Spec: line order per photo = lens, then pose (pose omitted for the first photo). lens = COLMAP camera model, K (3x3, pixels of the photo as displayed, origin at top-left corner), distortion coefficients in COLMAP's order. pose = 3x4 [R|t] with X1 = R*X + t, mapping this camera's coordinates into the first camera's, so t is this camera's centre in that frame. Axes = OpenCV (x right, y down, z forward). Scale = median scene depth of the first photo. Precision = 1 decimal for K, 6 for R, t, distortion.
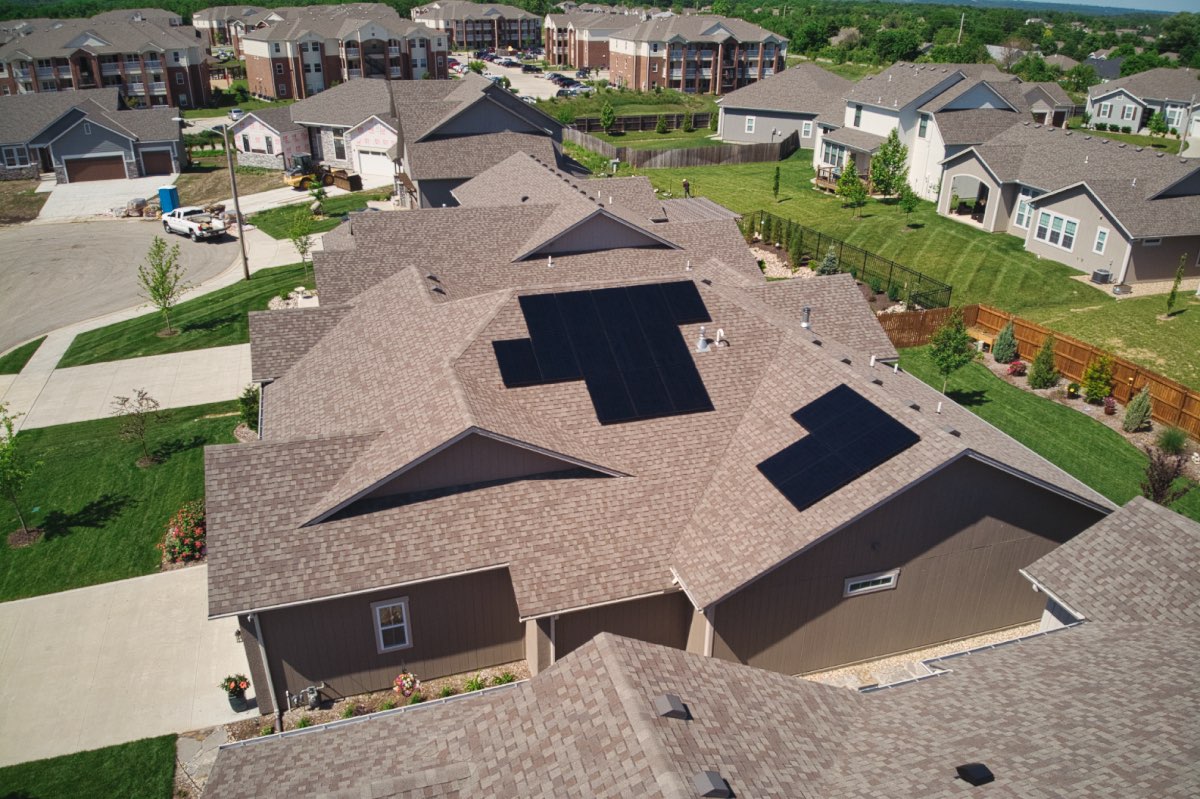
lens RADIAL K [[881.9, 0, 596.7], [0, 881.9, 450.1], [0, 0, 1]] dist [0.037986, -0.141832]
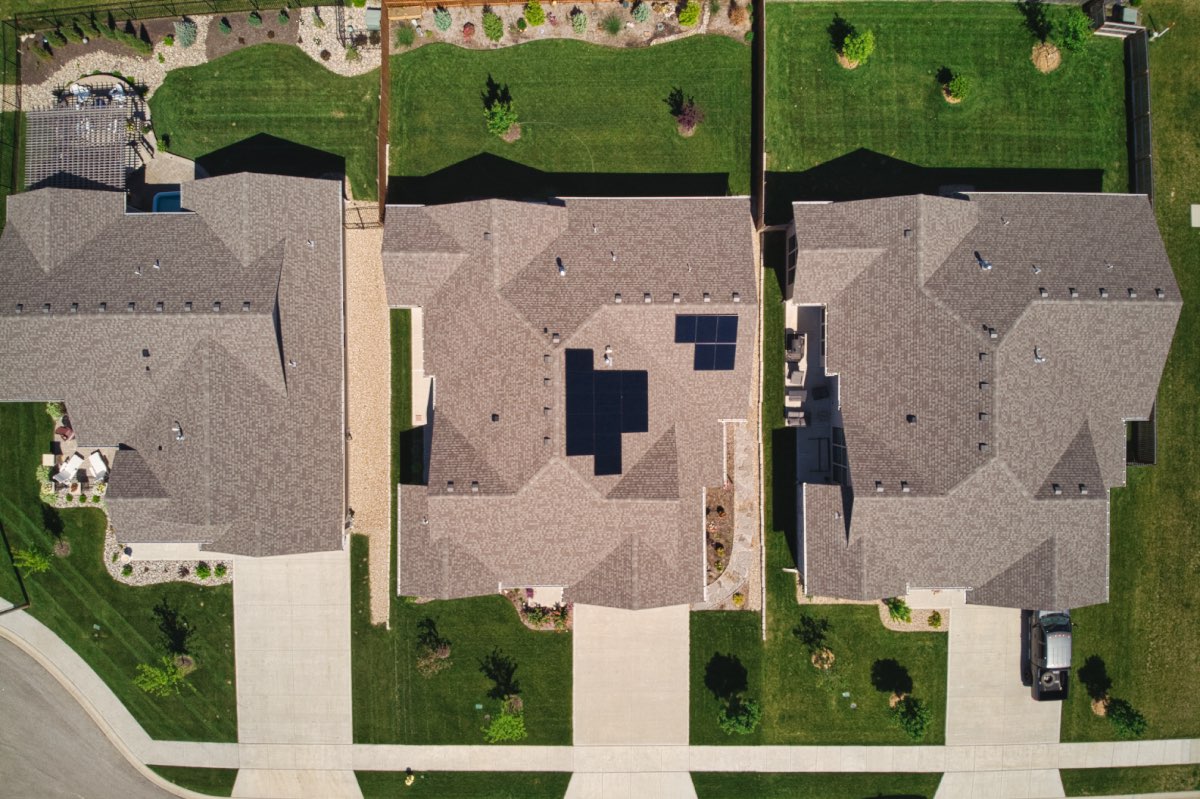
lens RADIAL K [[881.9, 0, 603.0], [0, 881.9, 408.4], [0, 0, 1]] dist [0.037986, -0.141832]
pose [[0.298595, -0.953960, -0.028309, 0.035729], [0.434644, 0.109518, 0.893918, -0.826091], [-0.849662, -0.279224, 0.447335, 0.080516]]
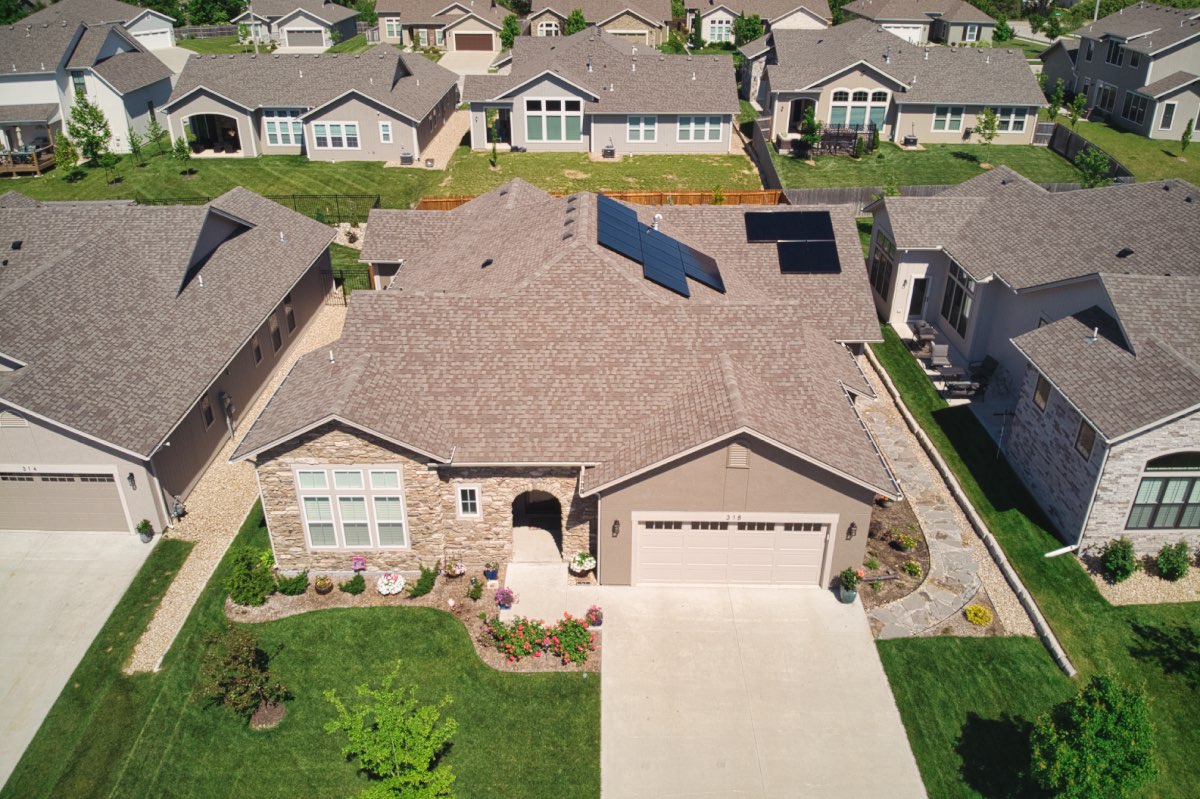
lens RADIAL K [[881.9, 0, 604.9], [0, 881.9, 400.8], [0, 0, 1]] dist [0.037986, -0.141832]
pose [[0.298025, -0.460473, 0.836150, -0.517798], [0.436558, 0.844729, 0.309597, -0.161599], [-0.848881, 0.272760, 0.452773, 0.262688]]
